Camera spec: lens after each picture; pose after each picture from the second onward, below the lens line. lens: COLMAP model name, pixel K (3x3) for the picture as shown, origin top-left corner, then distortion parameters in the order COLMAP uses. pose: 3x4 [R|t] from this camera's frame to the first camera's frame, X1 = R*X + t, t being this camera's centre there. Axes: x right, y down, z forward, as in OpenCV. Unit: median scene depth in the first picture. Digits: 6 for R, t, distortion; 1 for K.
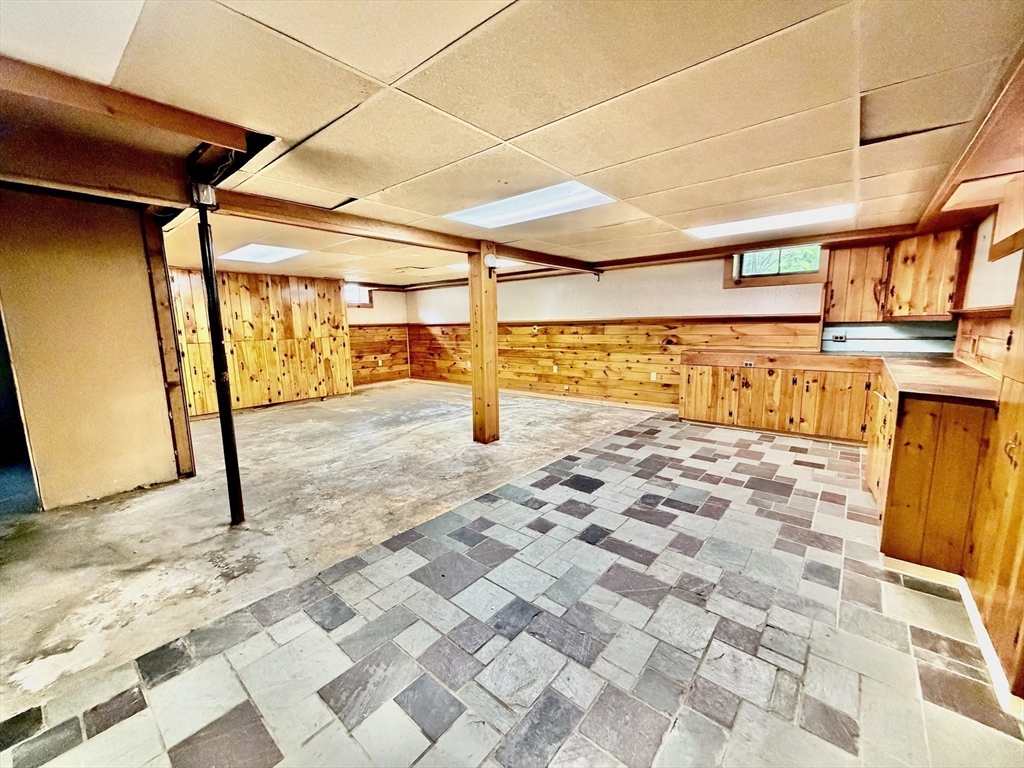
lens RADIAL K [[408.9, 0, 508.9], [0, 408.9, 386.2], [0, 0, 1]] dist [-0.002199, -0.000189]
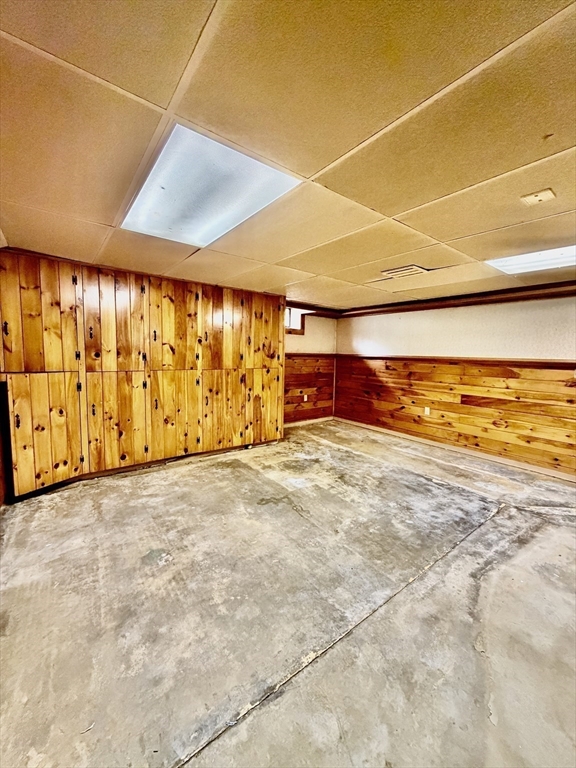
lens RADIAL K [[306.7, 0, 290.4], [0, 306.7, 381.9], [0, 0, 1]] dist [-0.002199, -0.000189]
pose [[0.975999, 0.063961, -0.208168, -0.258612], [-0.076100, 0.995804, -0.050829, -0.067384], [0.204044, 0.065451, 0.976771, 0.432045]]
